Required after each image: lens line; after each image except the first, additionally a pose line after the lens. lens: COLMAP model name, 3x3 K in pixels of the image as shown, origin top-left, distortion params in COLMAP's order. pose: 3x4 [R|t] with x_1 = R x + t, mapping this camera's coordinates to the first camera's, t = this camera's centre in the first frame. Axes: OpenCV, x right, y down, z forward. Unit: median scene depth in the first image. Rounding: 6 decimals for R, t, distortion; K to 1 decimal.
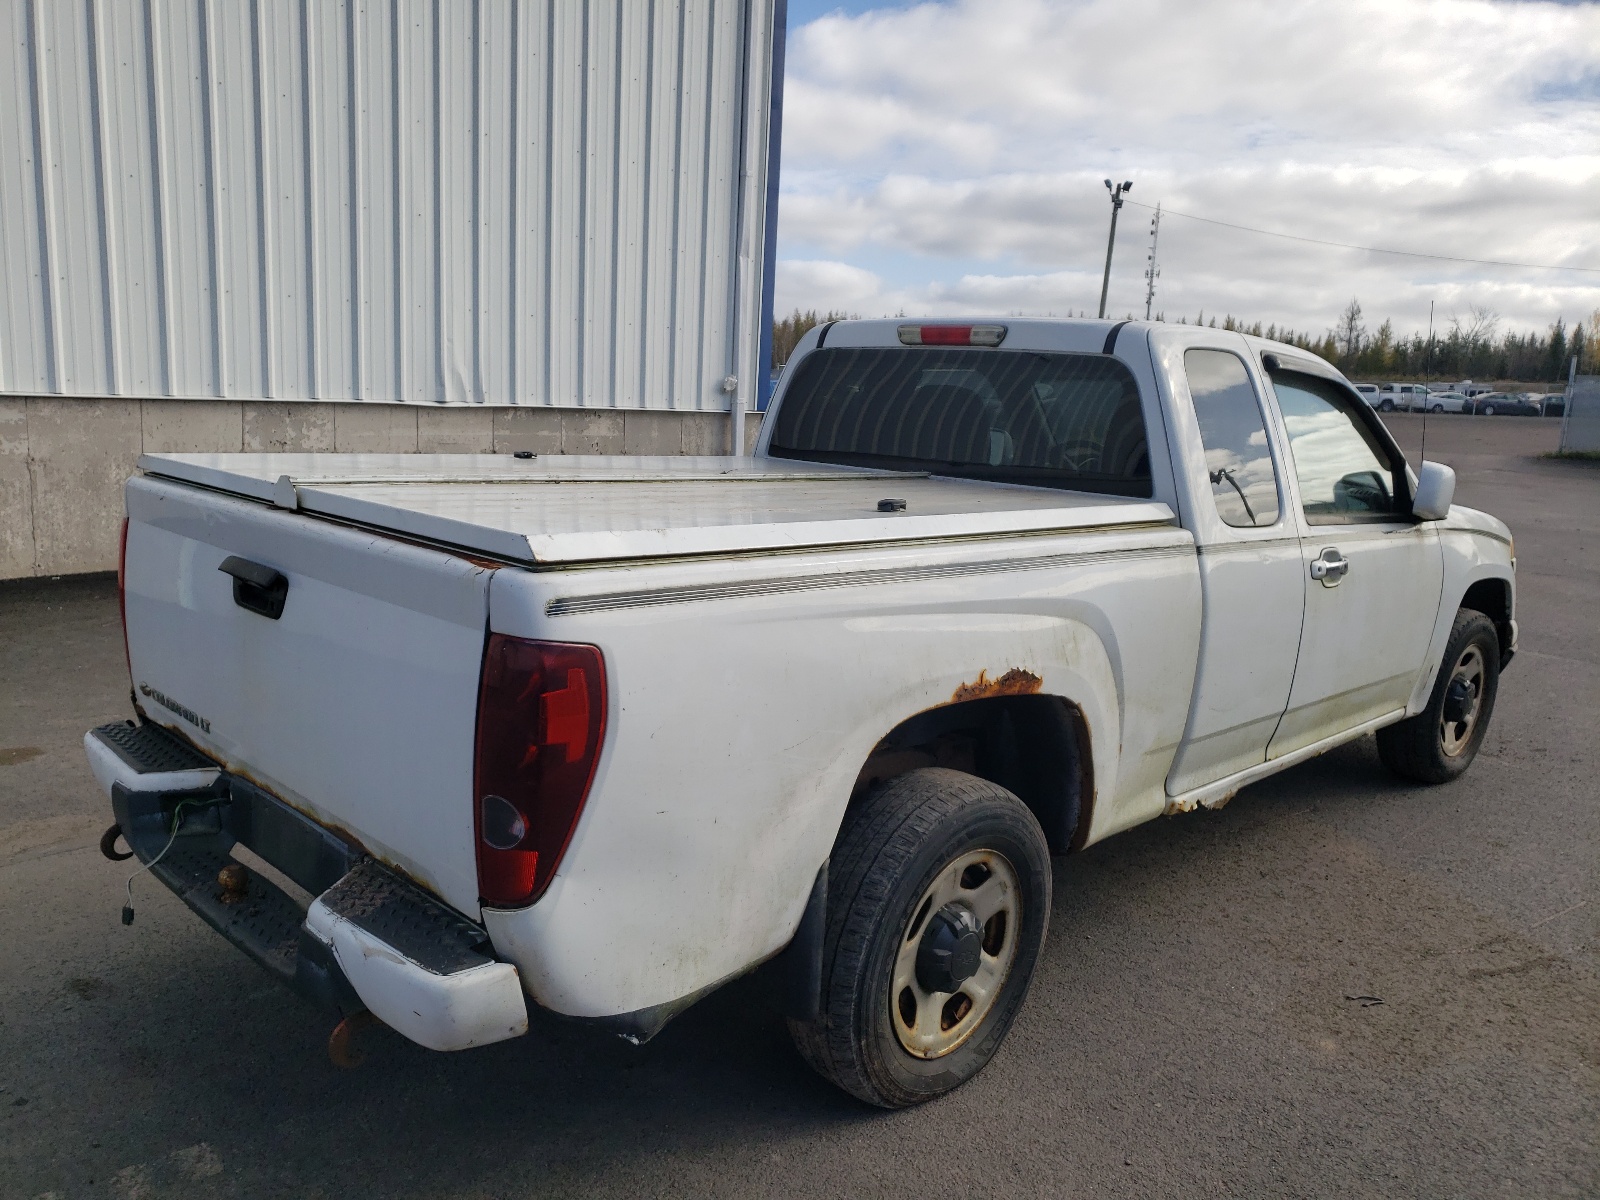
lens RADIAL K [[1294.6, 0, 761.7], [0, 1294.6, 605.6], [0, 0, 1]] dist [-0.004265, 0.006570]
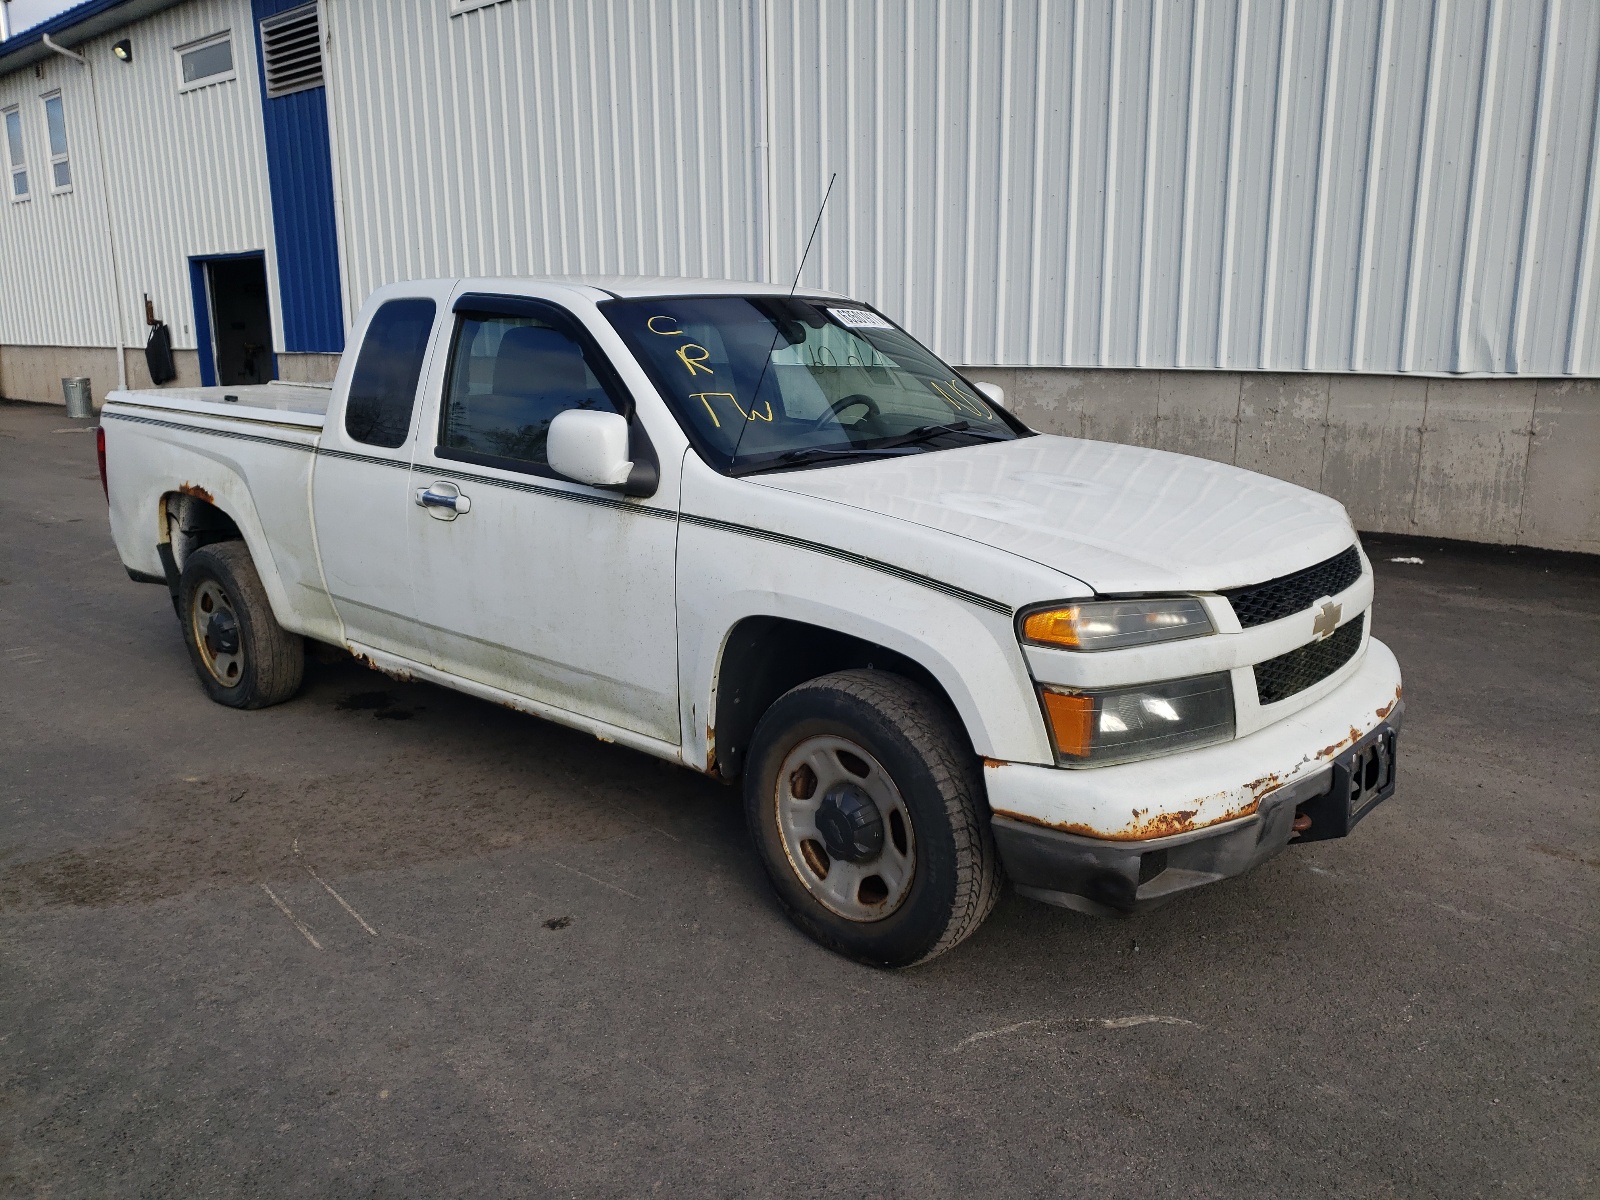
lens RADIAL K [[1294.6, 0, 761.7], [0, 1294.6, 605.6], [0, 0, 1]] dist [-0.004265, 0.006570]
pose [[0.031369, 0.165841, -0.985653, 0.702386], [-0.166002, 0.973307, 0.158481, -0.072011], [0.985626, 0.158649, 0.058062, 0.572258]]
